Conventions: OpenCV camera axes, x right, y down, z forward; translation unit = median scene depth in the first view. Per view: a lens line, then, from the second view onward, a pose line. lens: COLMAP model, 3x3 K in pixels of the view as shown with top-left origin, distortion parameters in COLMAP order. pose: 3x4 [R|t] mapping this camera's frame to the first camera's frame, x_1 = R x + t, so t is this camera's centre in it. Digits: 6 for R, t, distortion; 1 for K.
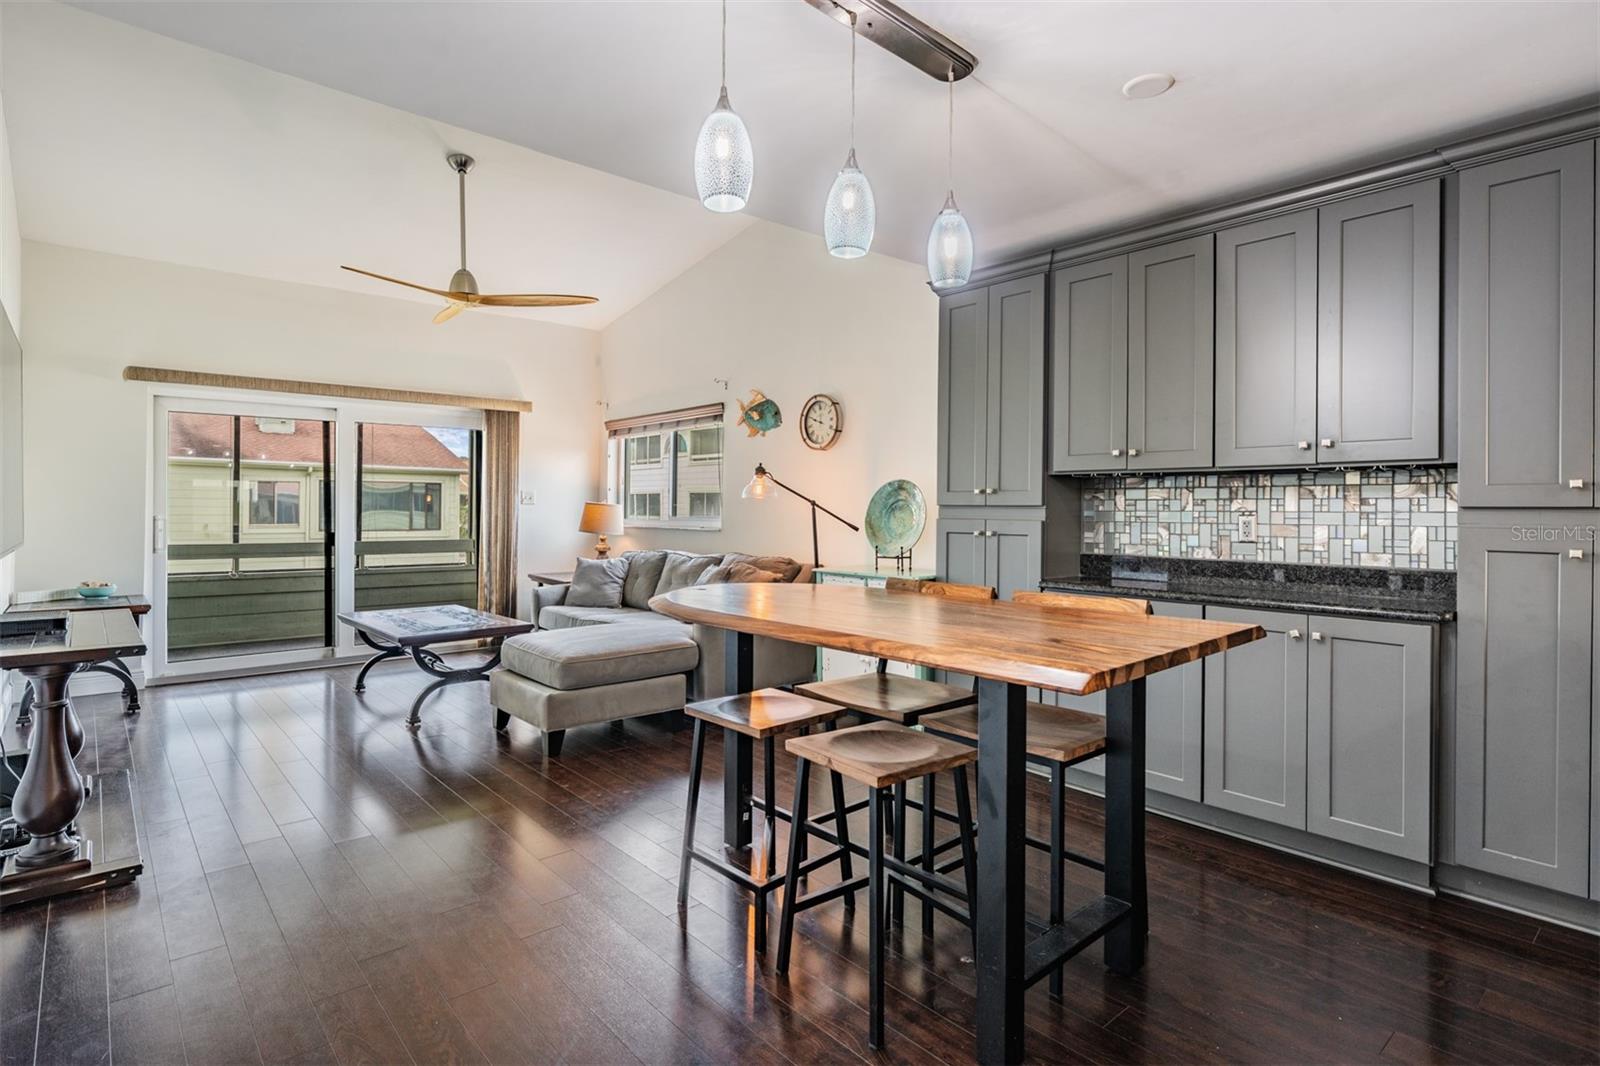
lens RADIAL K [[819.2, 0, 800.9], [0, 819.2, 519.5], [0, 0, 1]] dist [0.007300, 0.002406]
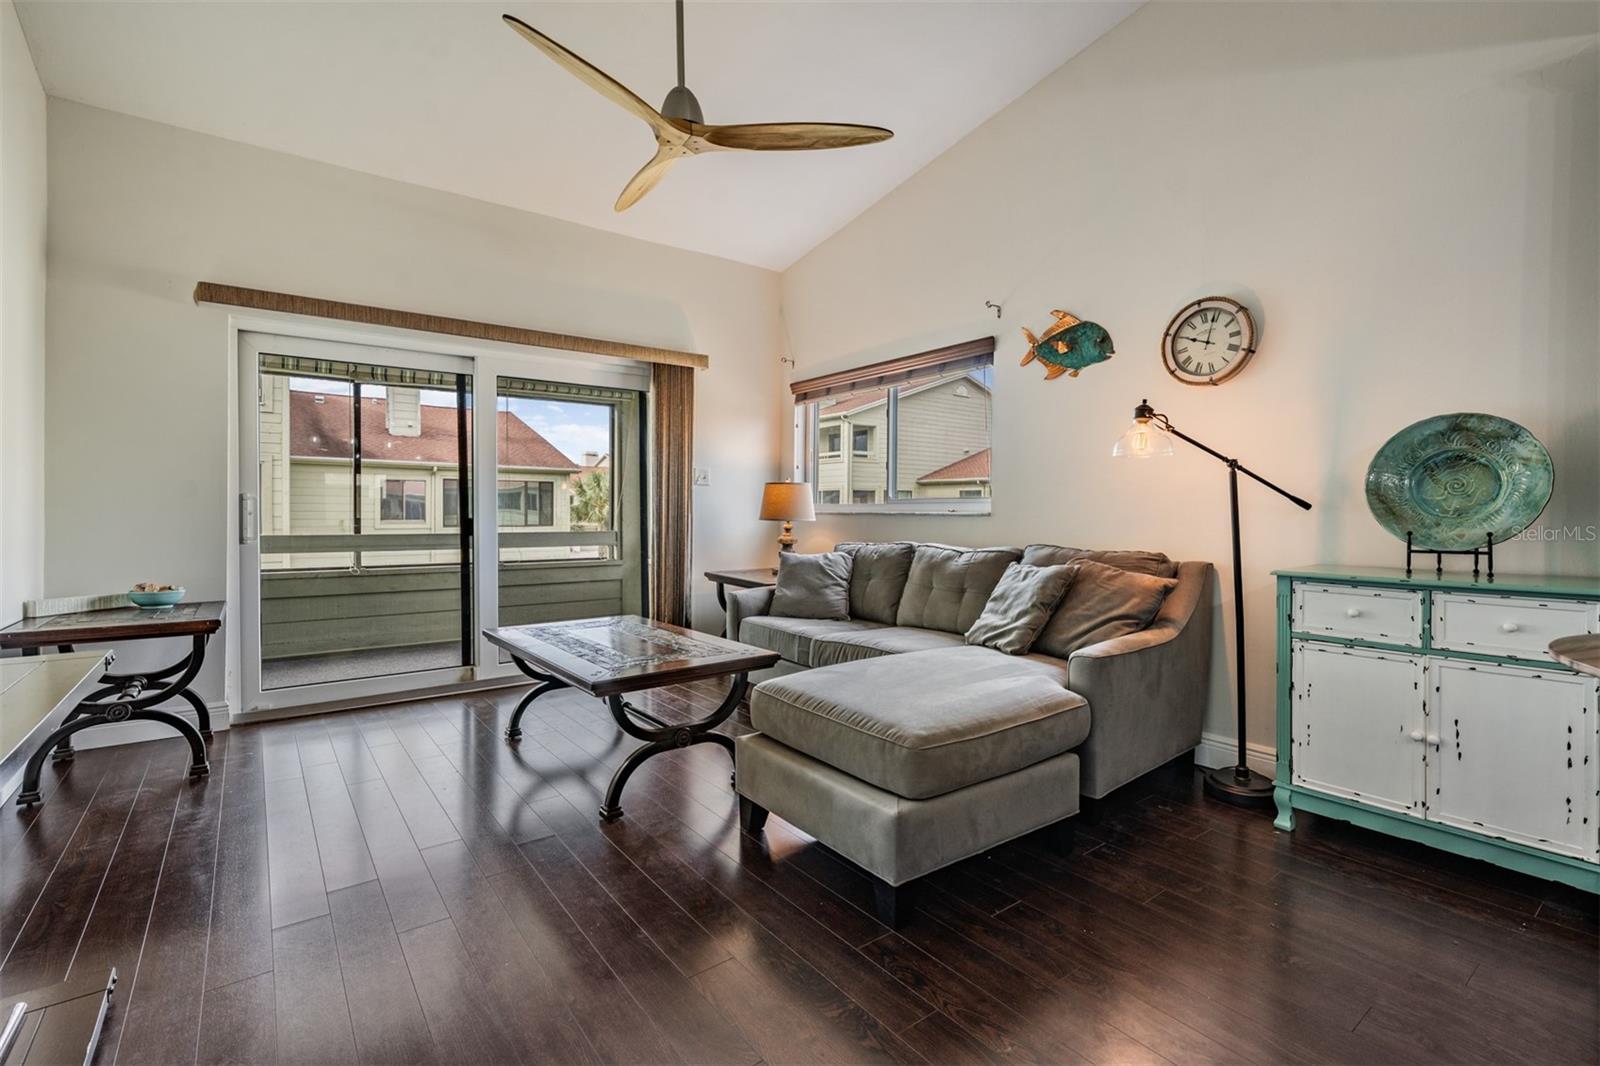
lens RADIAL K [[734.8, 0, 810.1], [0, 734.8, 531.4], [0, 0, 1]] dist [0.003531, 0.000296]
pose [[0.997842, 0.000457, -0.065665, -0.210735], [0.000684, 0.999849, 0.017343, 0.016652], [0.065663, -0.017350, 0.997691, 0.338736]]
